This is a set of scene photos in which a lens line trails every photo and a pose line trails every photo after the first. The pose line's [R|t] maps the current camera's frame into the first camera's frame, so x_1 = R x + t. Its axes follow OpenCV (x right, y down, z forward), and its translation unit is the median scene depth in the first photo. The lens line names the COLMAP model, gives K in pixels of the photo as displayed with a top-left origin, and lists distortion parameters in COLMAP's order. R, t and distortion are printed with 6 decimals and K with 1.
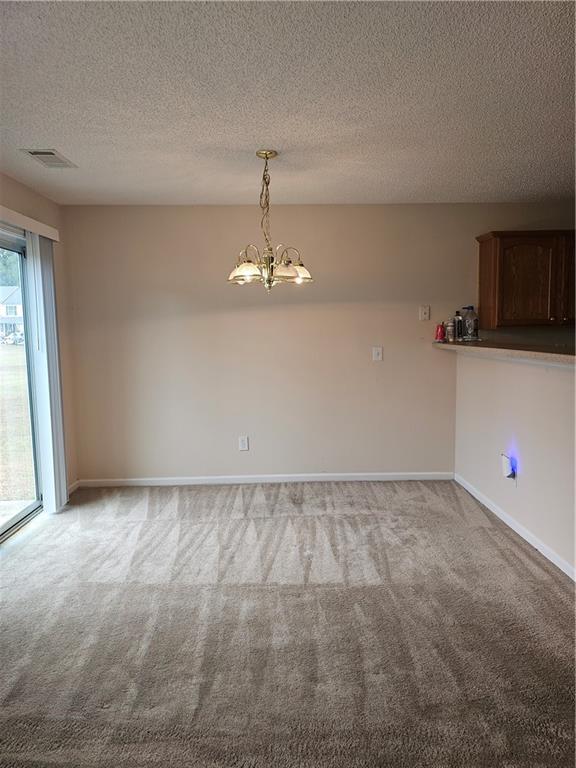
lens RADIAL K [[519.3, 0, 288.0], [0, 519.3, 384.0], [0, 0, 1]] dist [0.094032, -0.115104]
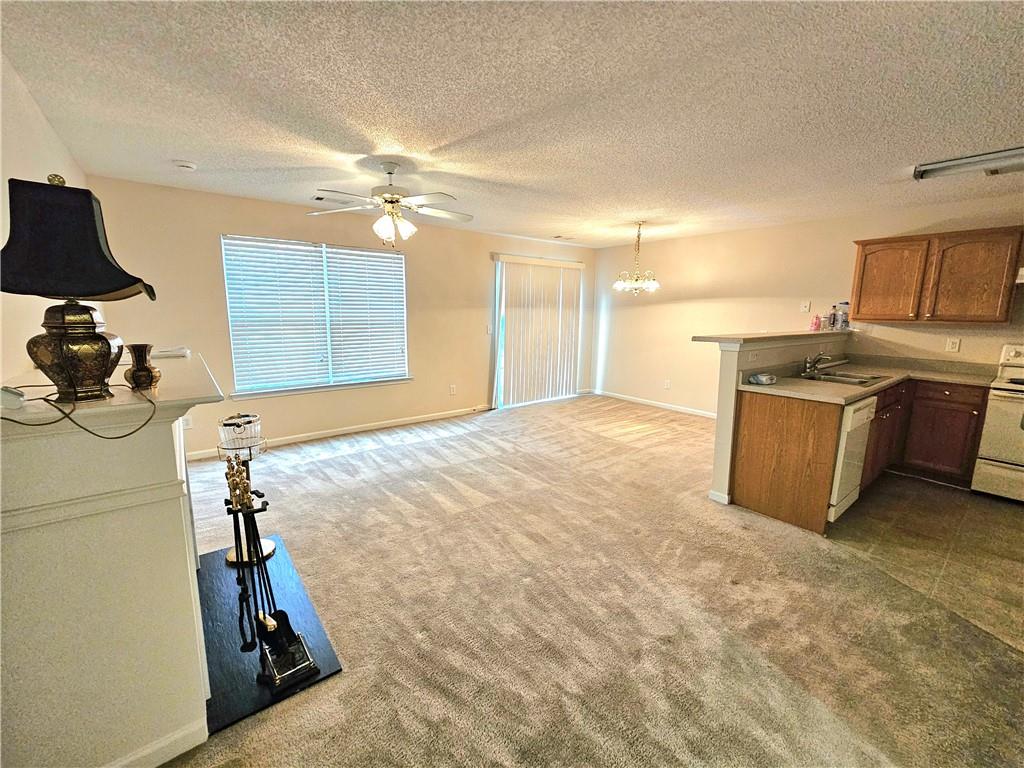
lens RADIAL K [[423.4, 0, 512.0], [0, 423.4, 384.0], [0, 0, 1]] dist [-0.001233, -0.000125]
pose [[0.595843, 0.158616, -0.787281, 0.967173], [-0.109220, 0.987199, 0.116233, 0.014188], [0.795640, 0.016730, 0.605539, -0.291908]]
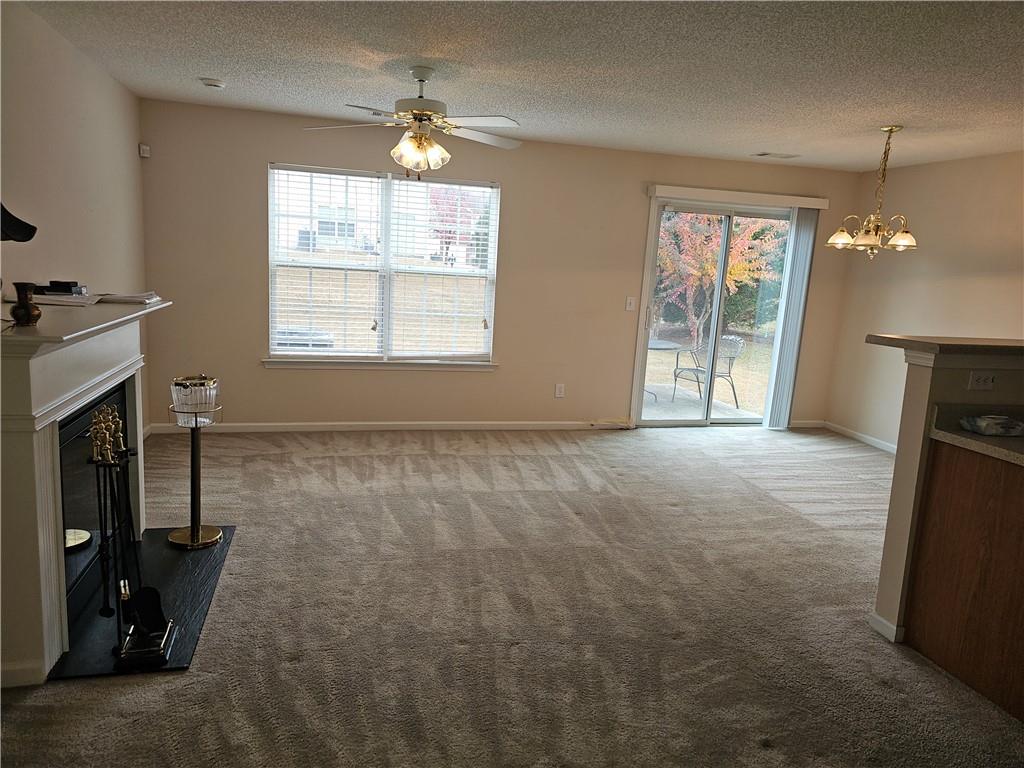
lens RADIAL K [[692.4, 0, 512.0], [0, 692.4, 384.0], [0, 0, 1]] dist [0.094032, -0.115104]
pose [[0.218157, 0.200256, -0.955147, 1.229329], [-0.170489, 0.971490, 0.164742, -0.038380], [0.960906, 0.126902, 0.246078, -0.026716]]
